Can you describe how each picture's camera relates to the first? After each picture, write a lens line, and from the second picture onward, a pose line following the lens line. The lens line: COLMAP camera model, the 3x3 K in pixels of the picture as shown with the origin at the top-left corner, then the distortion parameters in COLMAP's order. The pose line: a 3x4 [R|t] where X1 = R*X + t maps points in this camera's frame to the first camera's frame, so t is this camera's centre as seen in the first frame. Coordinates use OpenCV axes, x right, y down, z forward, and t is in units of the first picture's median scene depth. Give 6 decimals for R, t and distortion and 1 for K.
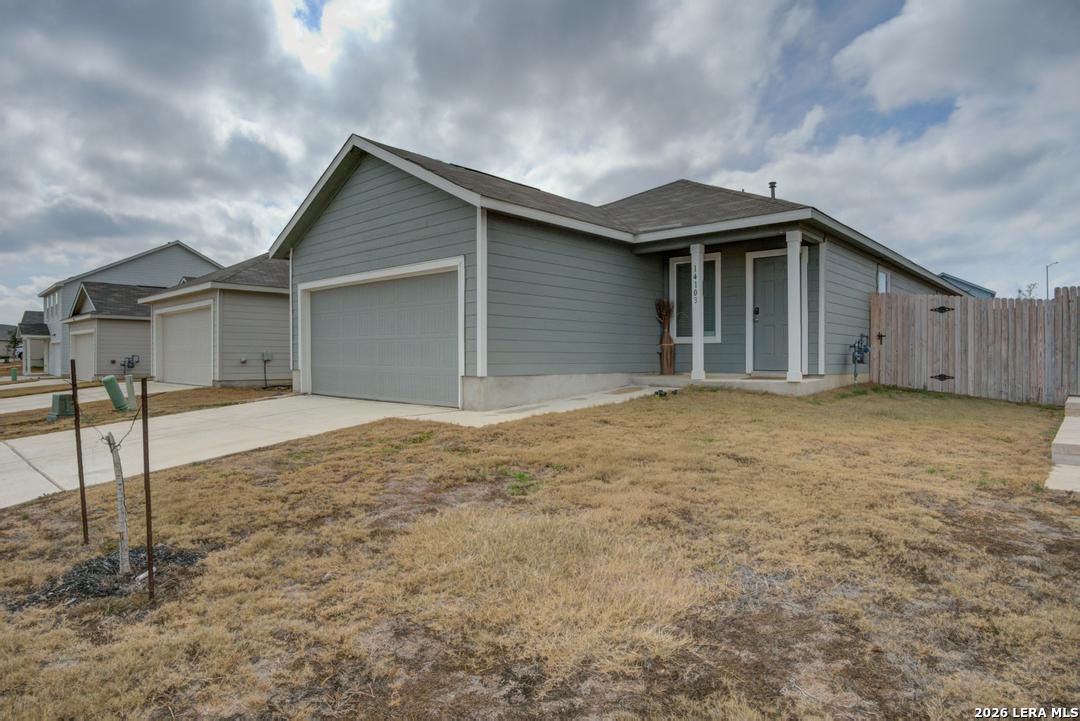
lens RADIAL K [[631.0, 0, 540.0], [0, 631.0, 360.5], [0, 0, 1]] dist [-0.038068, -0.000790]
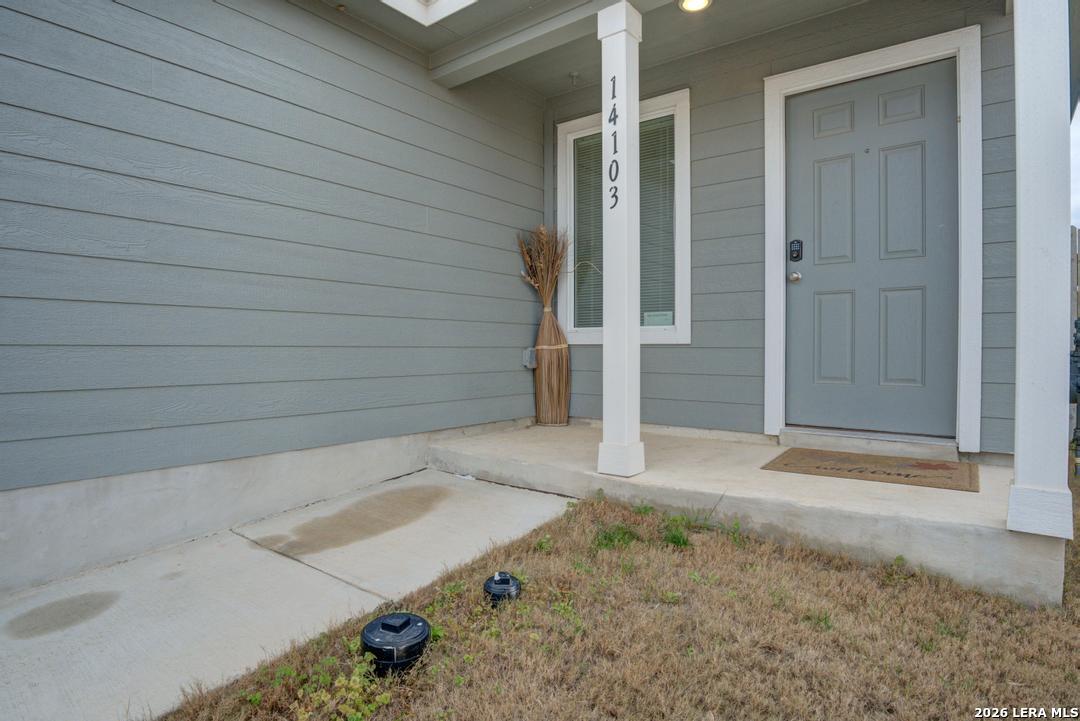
lens RADIAL K [[599.5, 0, 543.2], [0, 599.5, 348.1], [0, 0, 1]] dist [-0.039702, 0.000706]
pose [[0.996448, 0.007588, 0.083870, 0.177323], [-0.006336, 0.999865, -0.015187, -0.020177], [-0.083973, 0.014602, 0.996361, 0.671191]]
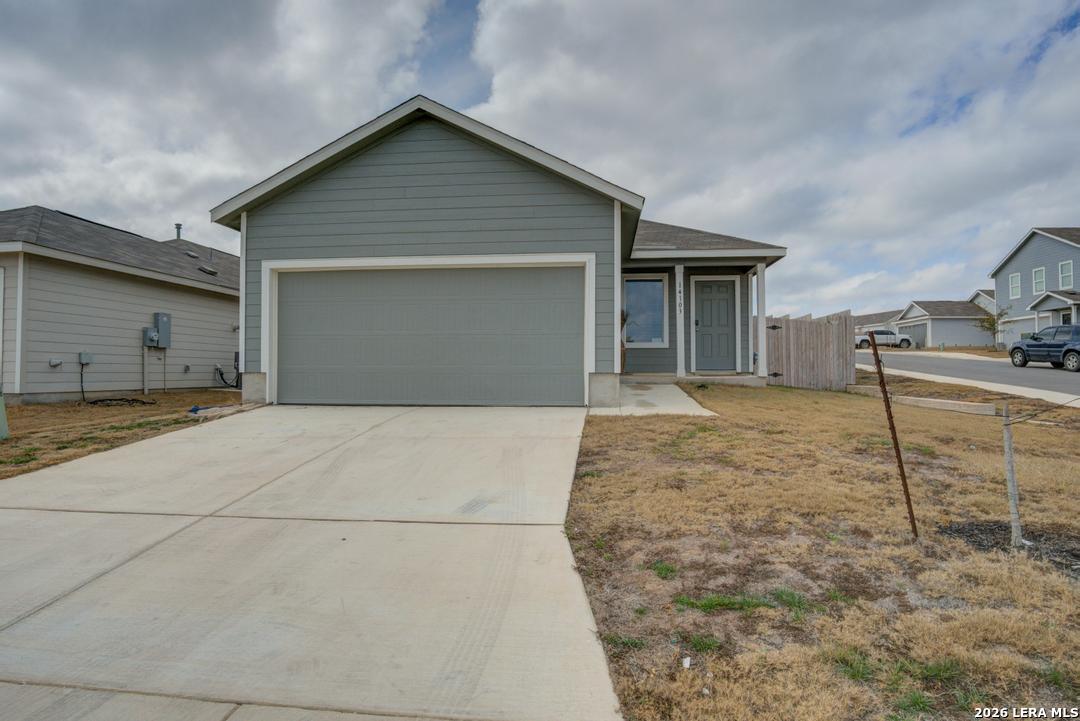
lens RADIAL K [[582.4, 0, 547.6], [0, 582.4, 354.2], [0, 0, 1]] dist [-0.042949, -0.000181]
pose [[0.785045, 0.015481, 0.619245, -0.602586], [0.007890, 0.999357, -0.034986, 0.021752], [-0.619388, 0.032351, 0.784418, 0.260568]]
